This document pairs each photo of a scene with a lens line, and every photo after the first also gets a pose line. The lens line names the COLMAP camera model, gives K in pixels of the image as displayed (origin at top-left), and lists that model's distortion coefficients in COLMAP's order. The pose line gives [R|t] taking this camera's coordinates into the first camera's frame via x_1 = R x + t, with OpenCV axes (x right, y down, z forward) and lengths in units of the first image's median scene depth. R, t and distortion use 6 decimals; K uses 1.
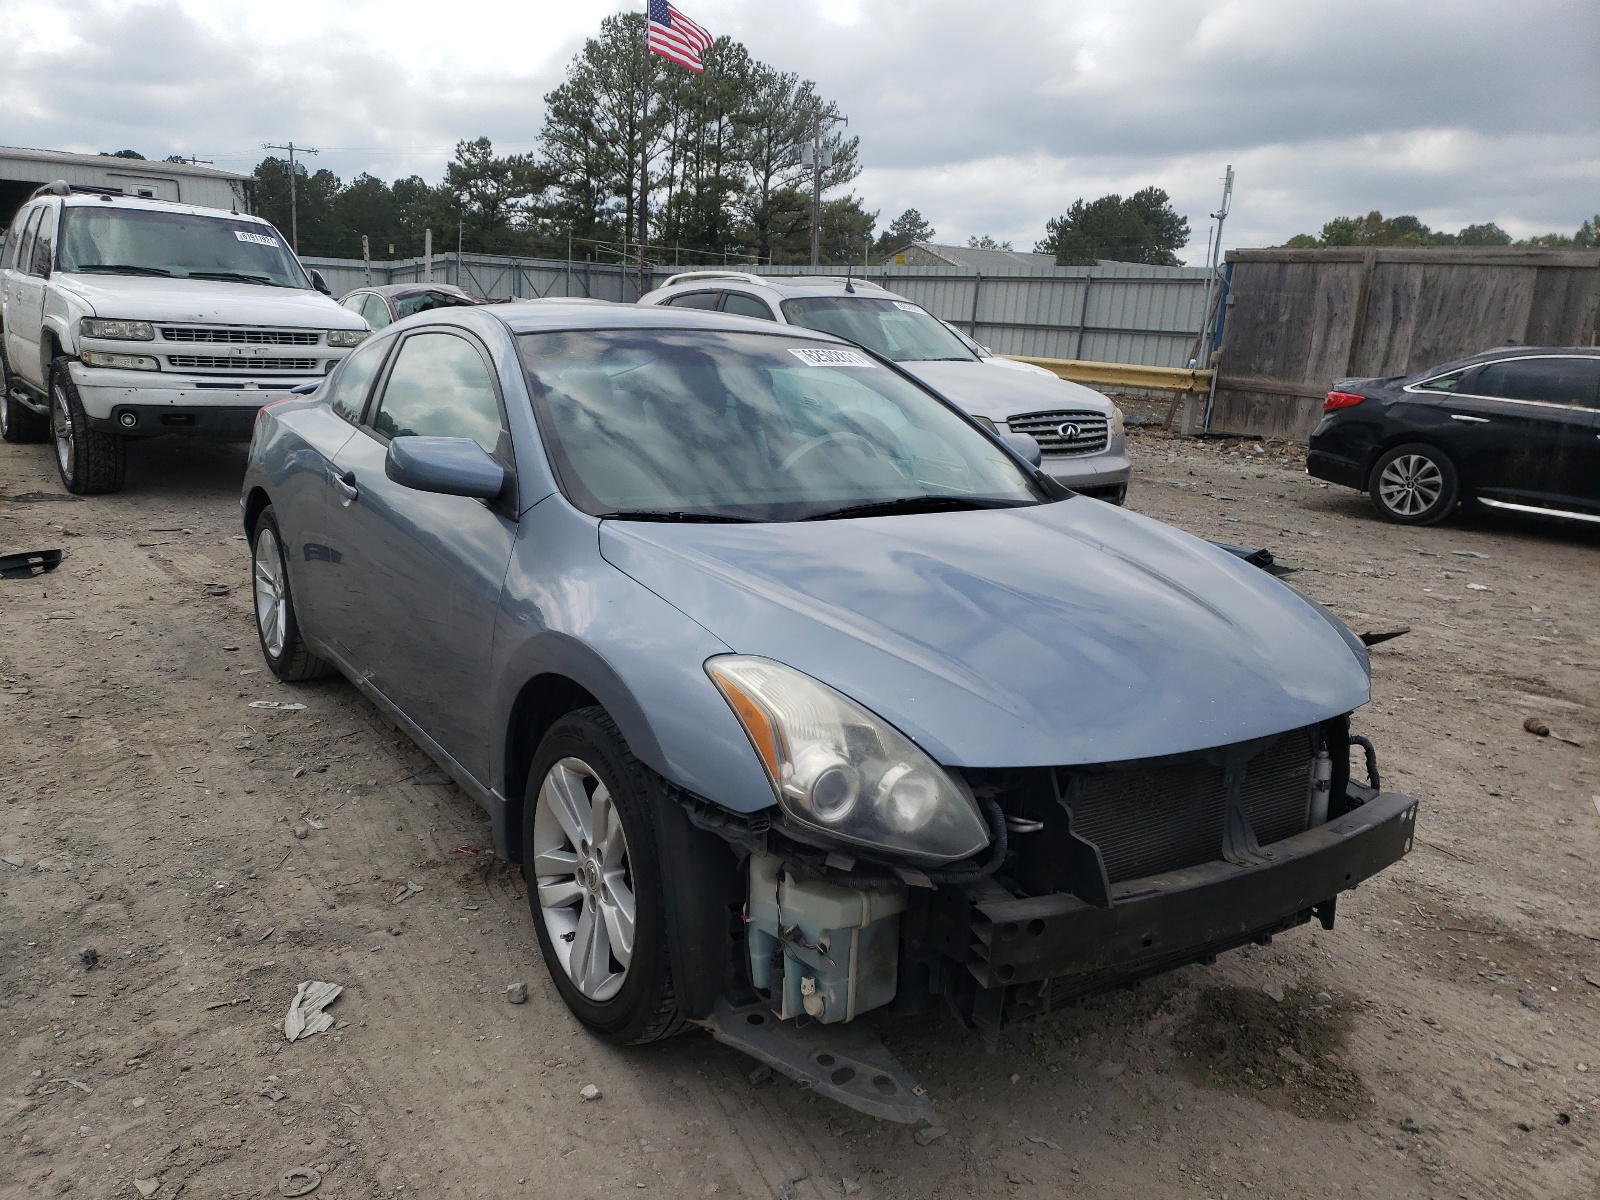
lens RADIAL K [[1247.4, 0, 762.9], [0, 1247.4, 639.4], [0, 0, 1]] dist [0.004226, -0.010390]
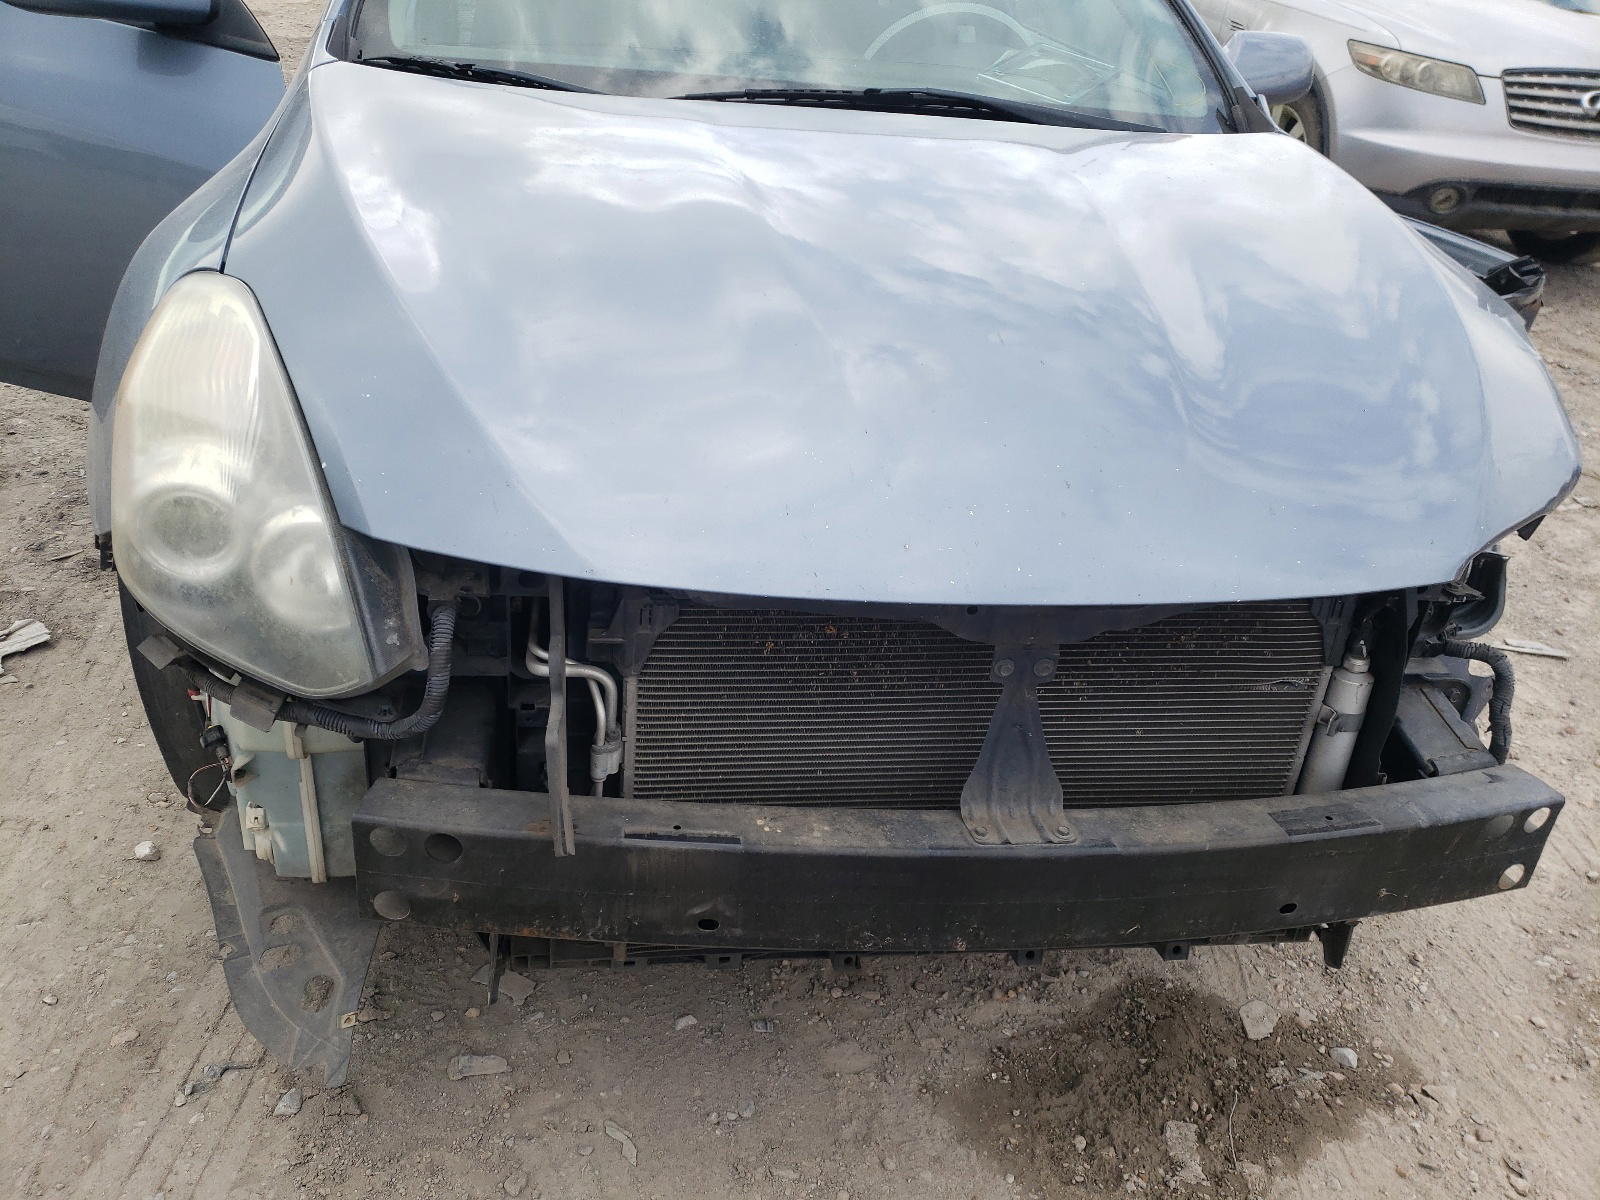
lens RADIAL K [[1247.4, 0, 762.9], [0, 1247.4, 639.4], [0, 0, 1]] dist [0.004226, -0.010390]
pose [[0.906132, 0.236694, -0.350572, 0.297273], [-0.144791, 0.952279, 0.268700, -0.012039], [0.397442, -0.192718, 0.897162, 0.337352]]
